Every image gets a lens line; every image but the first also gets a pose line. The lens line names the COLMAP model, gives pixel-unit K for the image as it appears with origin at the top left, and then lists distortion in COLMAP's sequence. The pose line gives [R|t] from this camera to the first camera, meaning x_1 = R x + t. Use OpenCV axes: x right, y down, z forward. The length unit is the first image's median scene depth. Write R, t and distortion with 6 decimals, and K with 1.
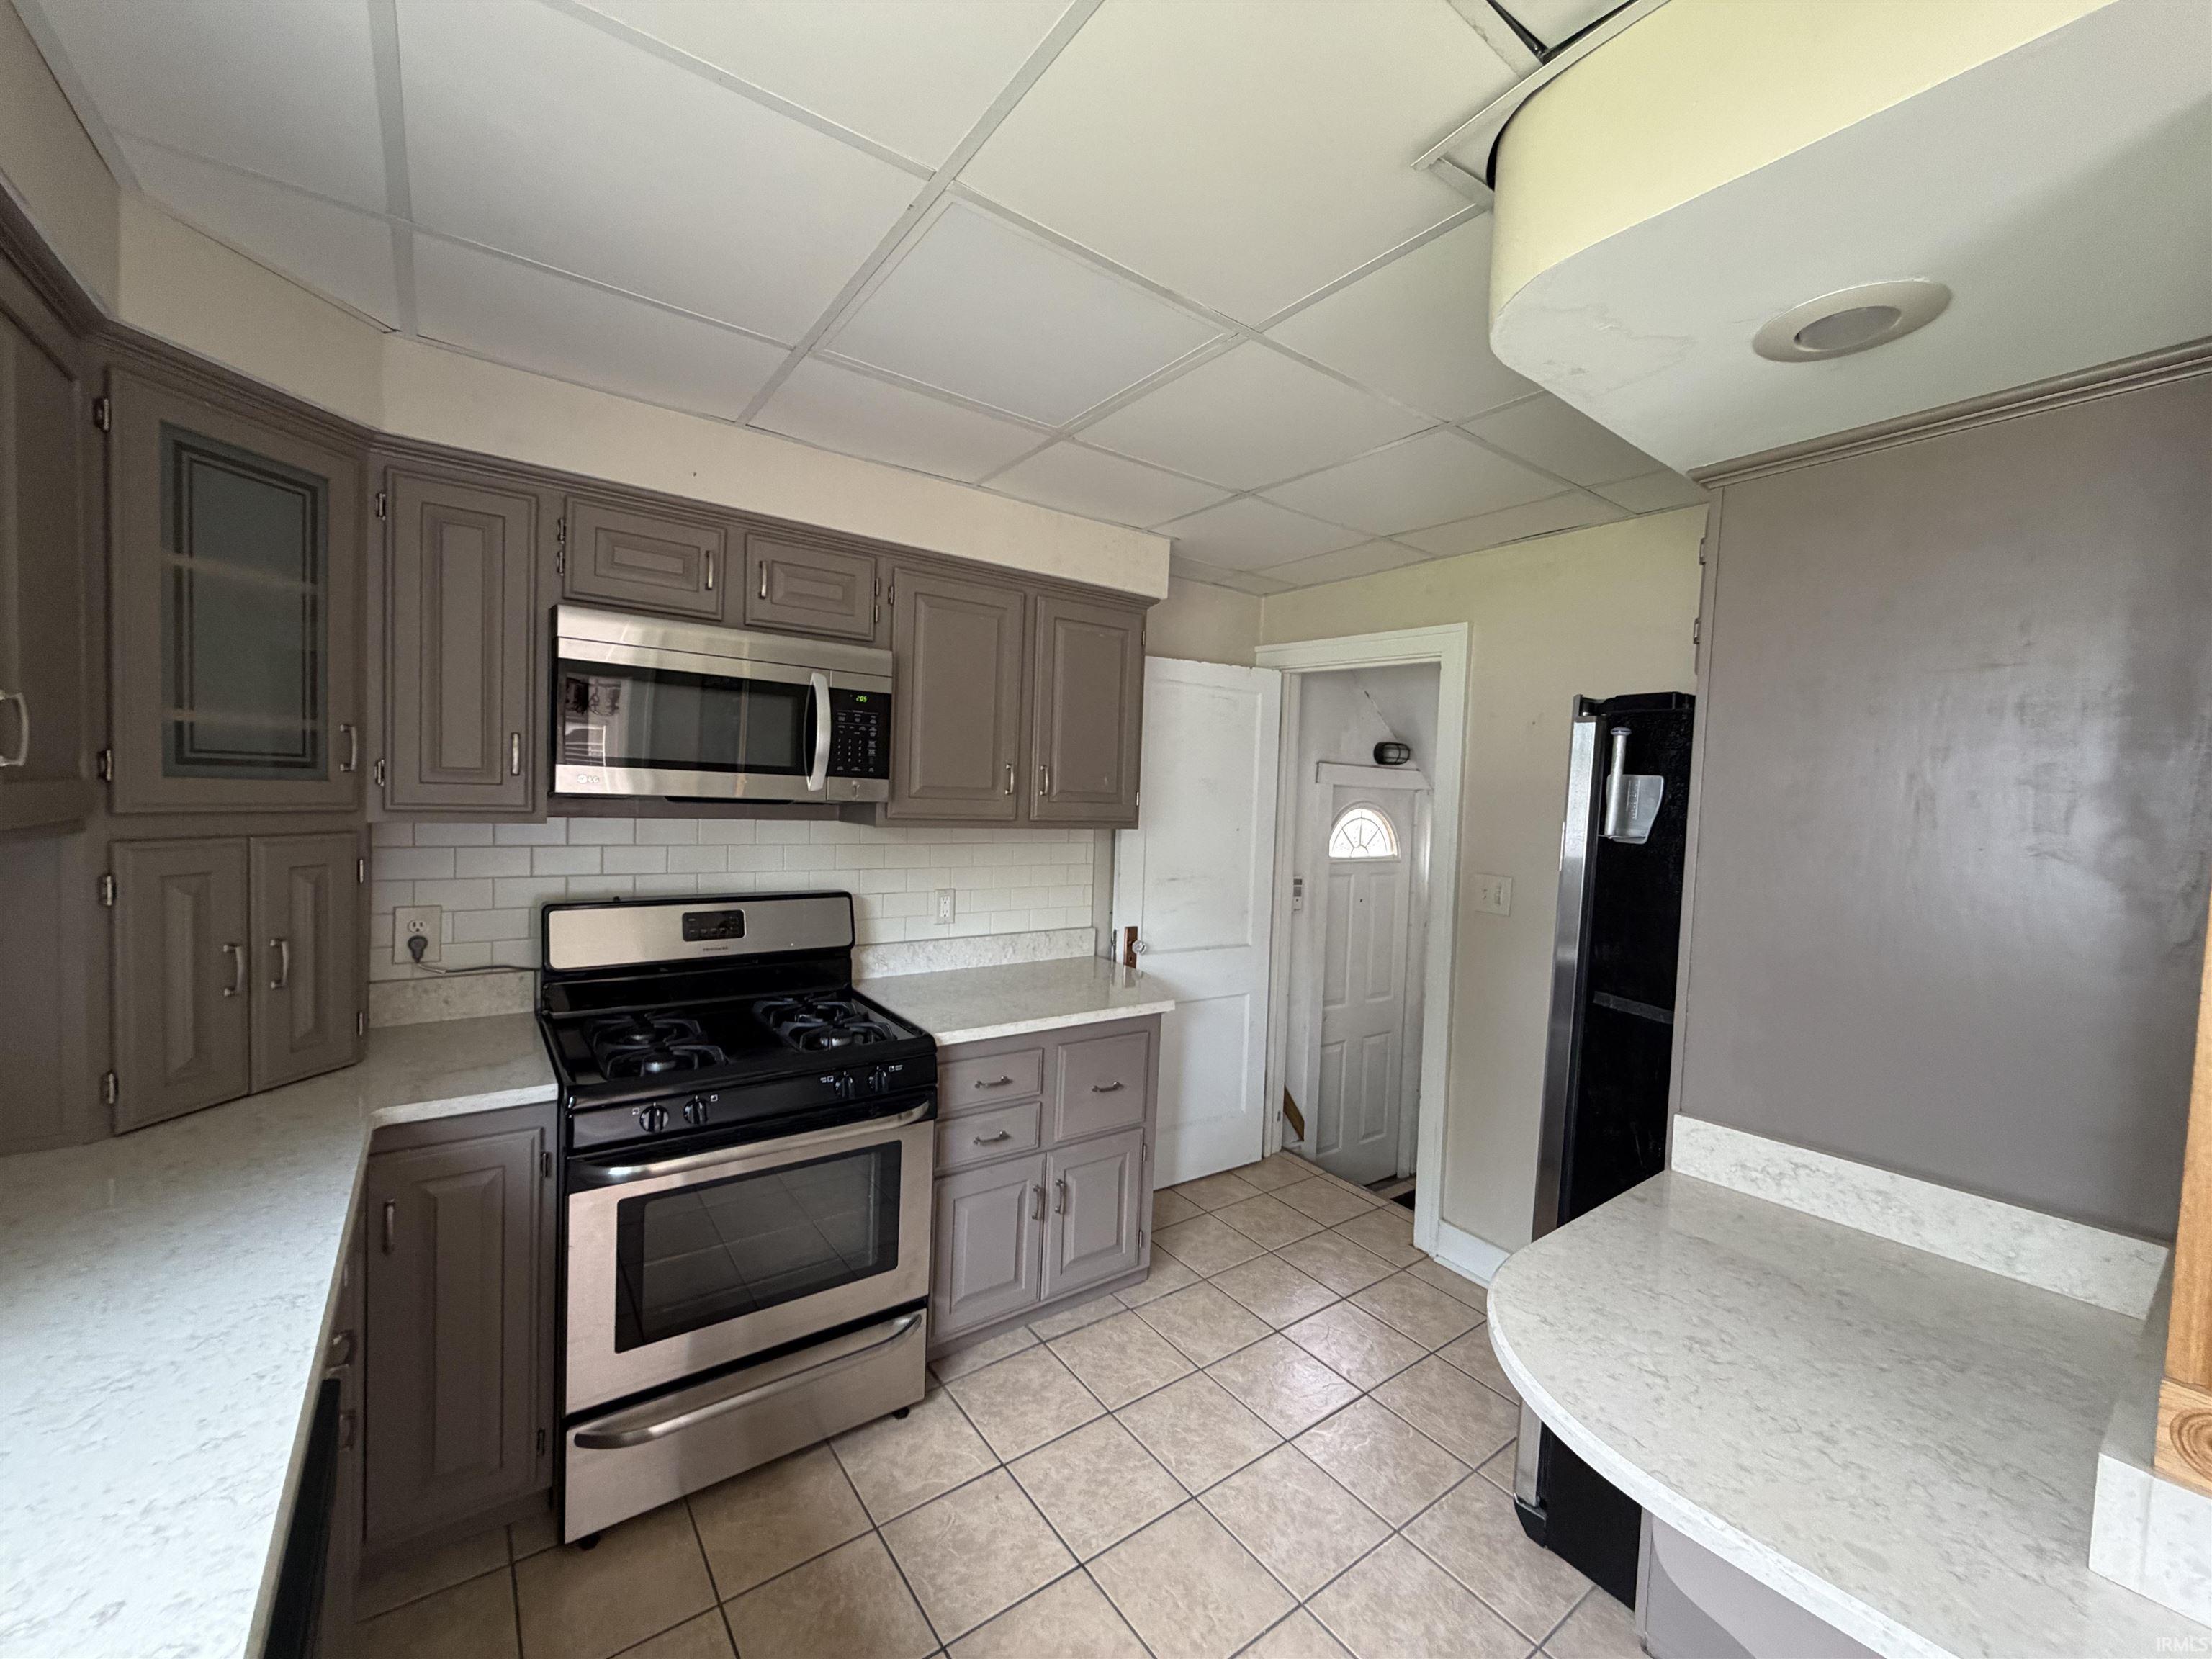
lens RADIAL K [[884.5, 0, 1111.8], [0, 884.5, 833.4], [0, 0, 1]] dist [0.000455, 0.000957]
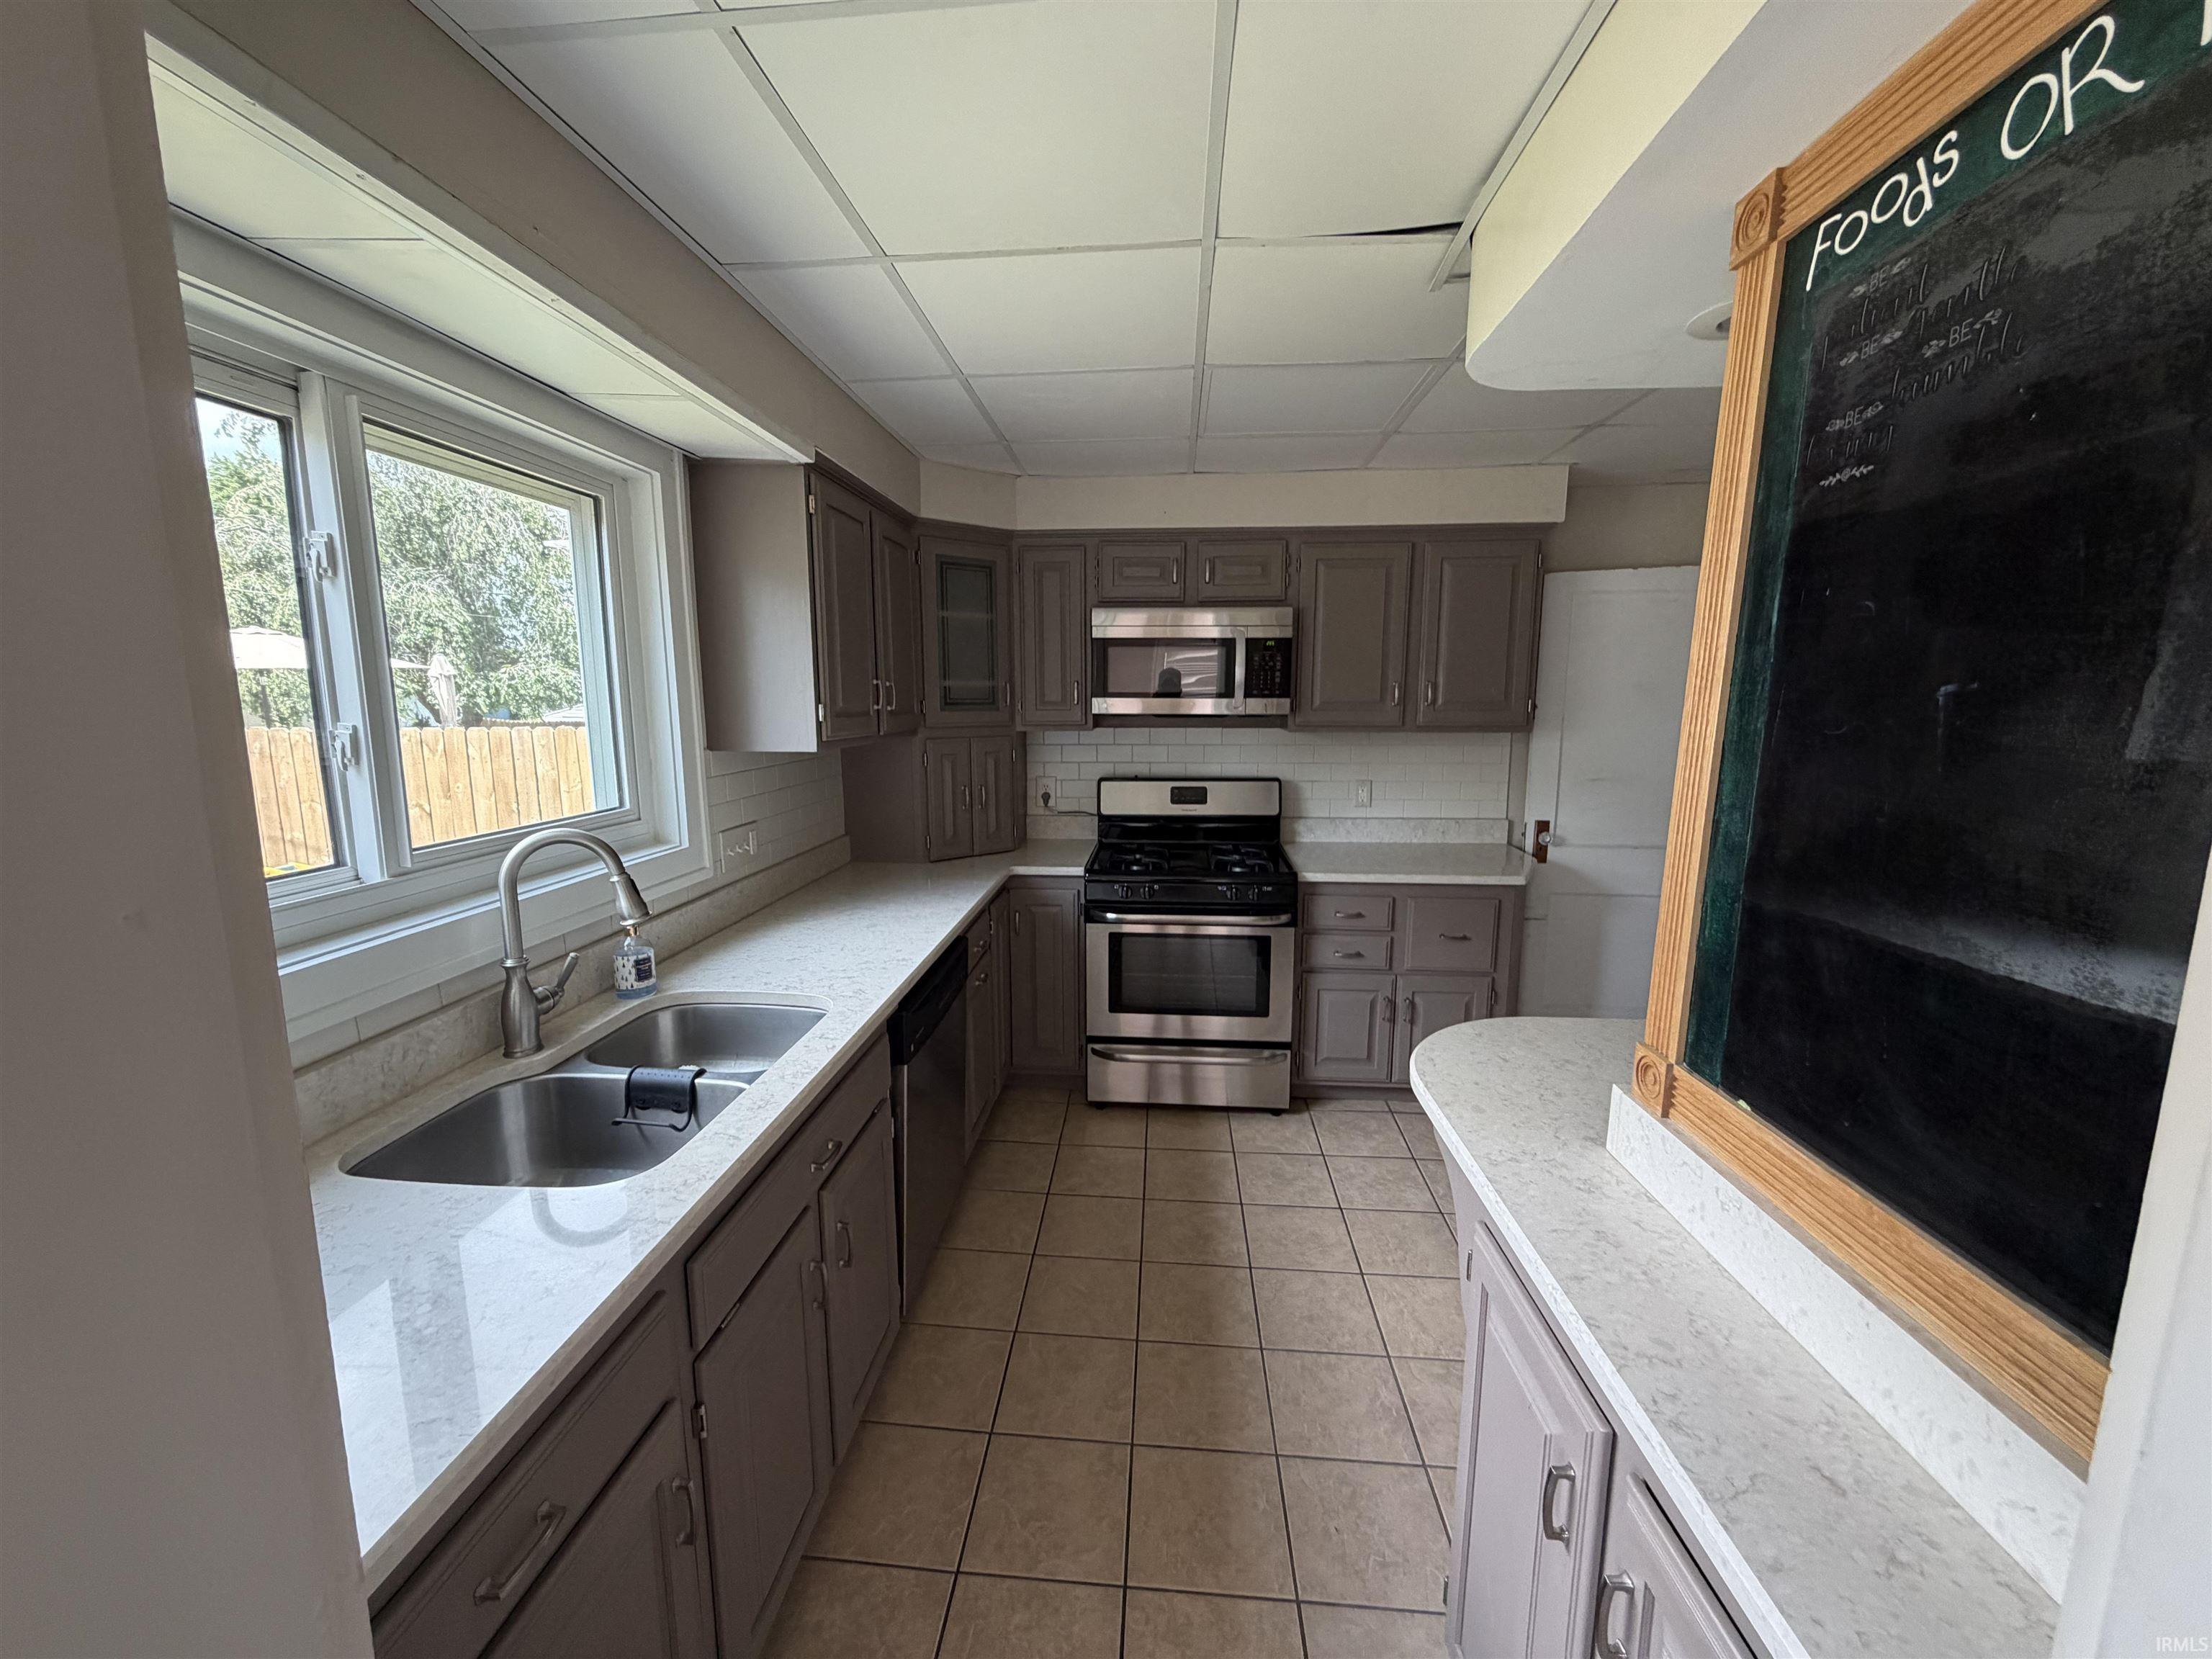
lens RADIAL K [[884.5, 0, 1117.8], [0, 884.5, 835.6], [0, 0, 1]] dist [0.000455, 0.000957]
pose [[0.763050, 0.064435, -0.643120, 0.497843], [0.000531, 0.994955, 0.100316, 0.017540], [0.646340, -0.076888, 0.759166, -0.302137]]
